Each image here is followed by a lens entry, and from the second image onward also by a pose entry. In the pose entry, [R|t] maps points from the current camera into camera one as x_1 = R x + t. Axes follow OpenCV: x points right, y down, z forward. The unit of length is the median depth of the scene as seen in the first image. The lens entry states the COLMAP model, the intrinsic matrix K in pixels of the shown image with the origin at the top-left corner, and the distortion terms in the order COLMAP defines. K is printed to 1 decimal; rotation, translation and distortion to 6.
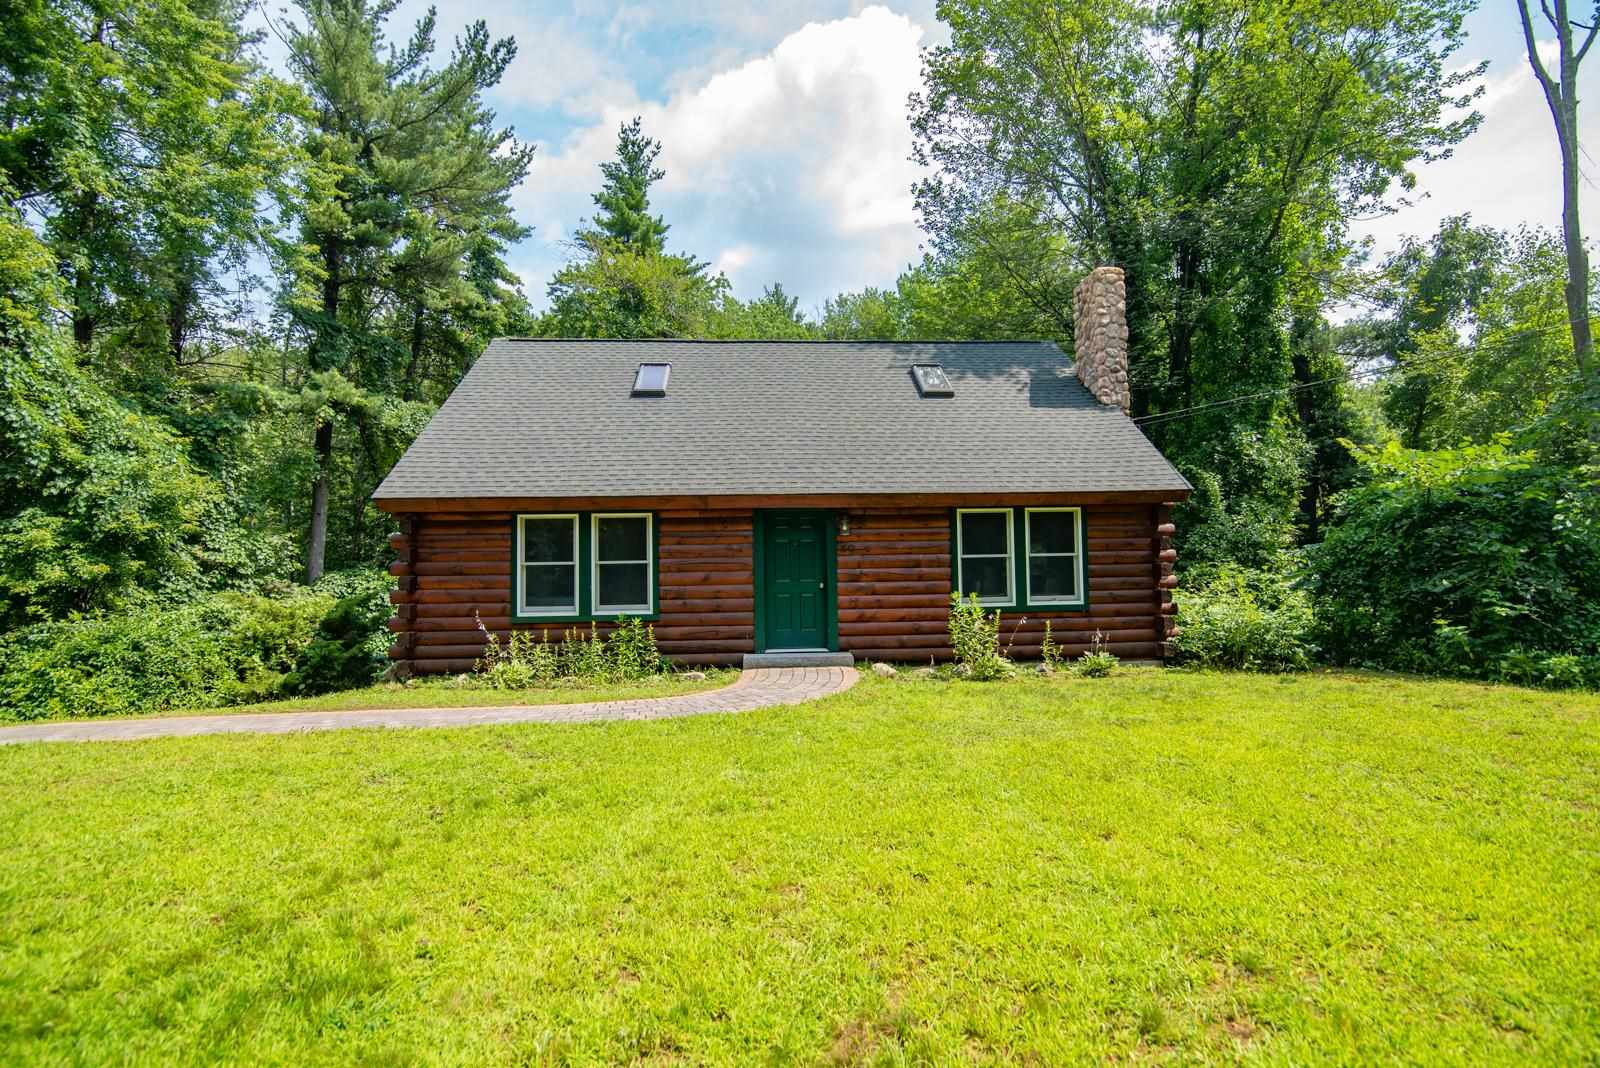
lens RADIAL K [[740.4, 0, 800.0], [0, 740.4, 534.0], [0, 0, 1]] dist [-0.013534, -0.000028]
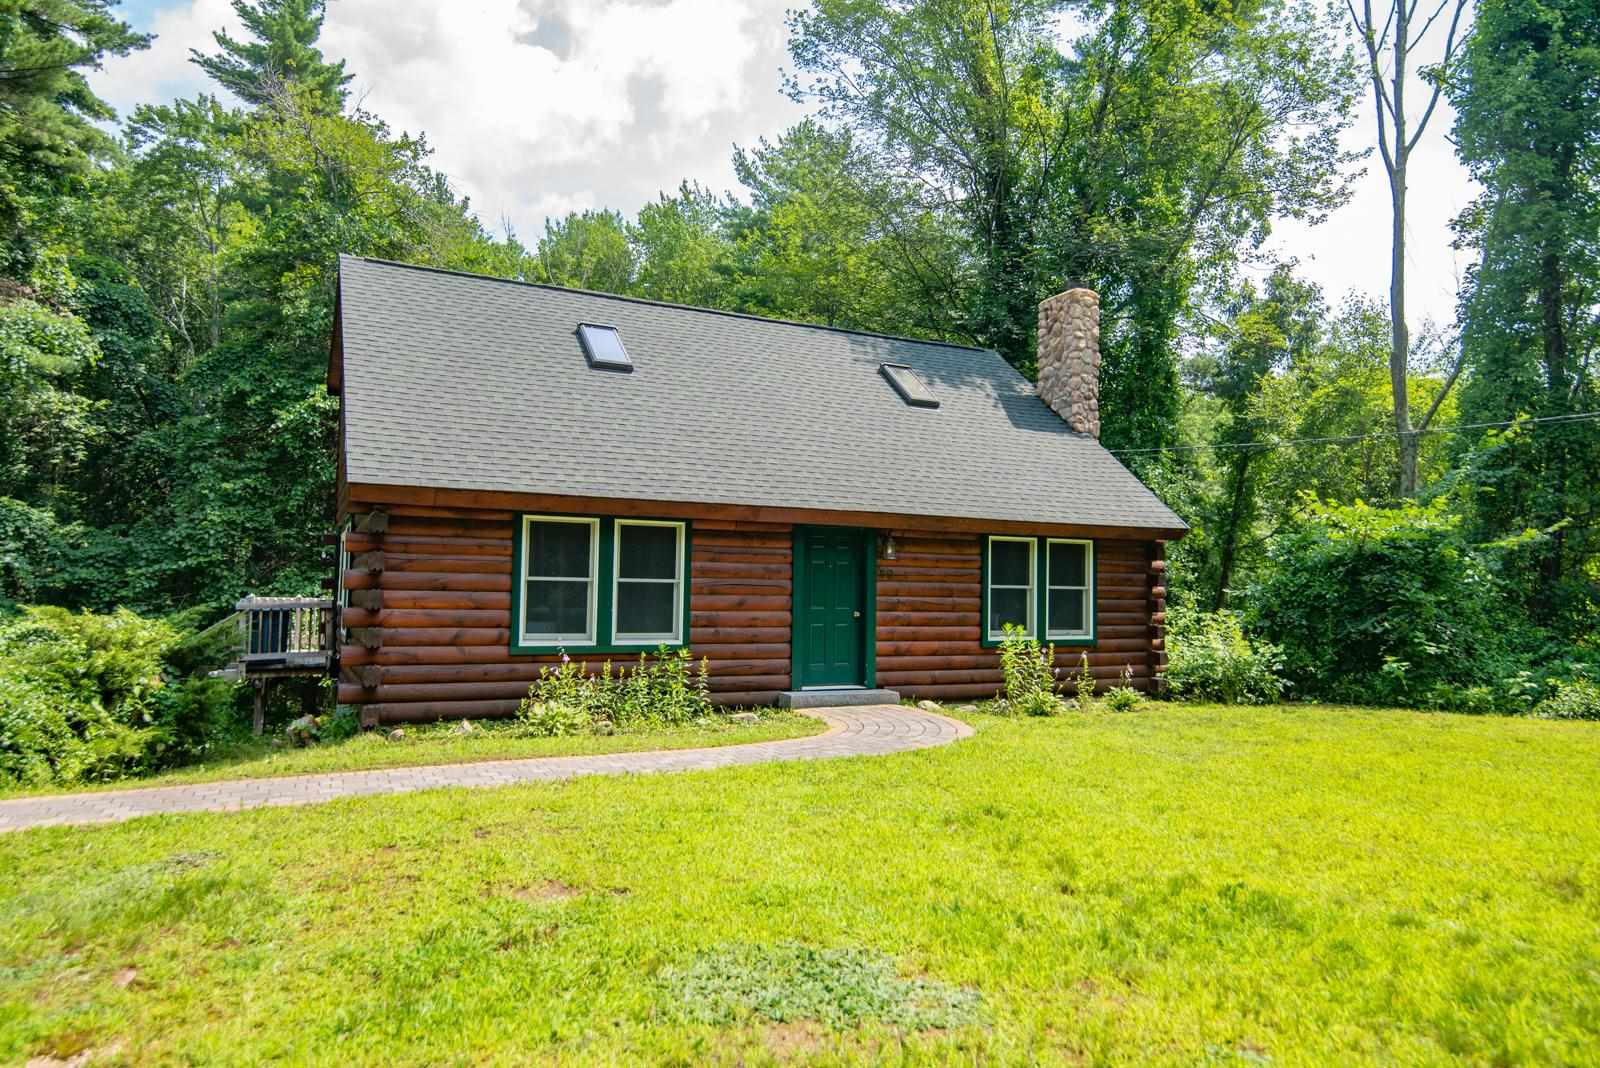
lens RADIAL K [[1028.9, 0, 799.5], [0, 1028.9, 532.0], [0, 0, 1]] dist [0.005058, 0.001232]
pose [[0.918493, 0.053112, 0.391854, -0.526323], [-0.048857, 0.998589, -0.020829, 0.000263], [-0.392407, -0.000014, 0.919792, -0.106965]]
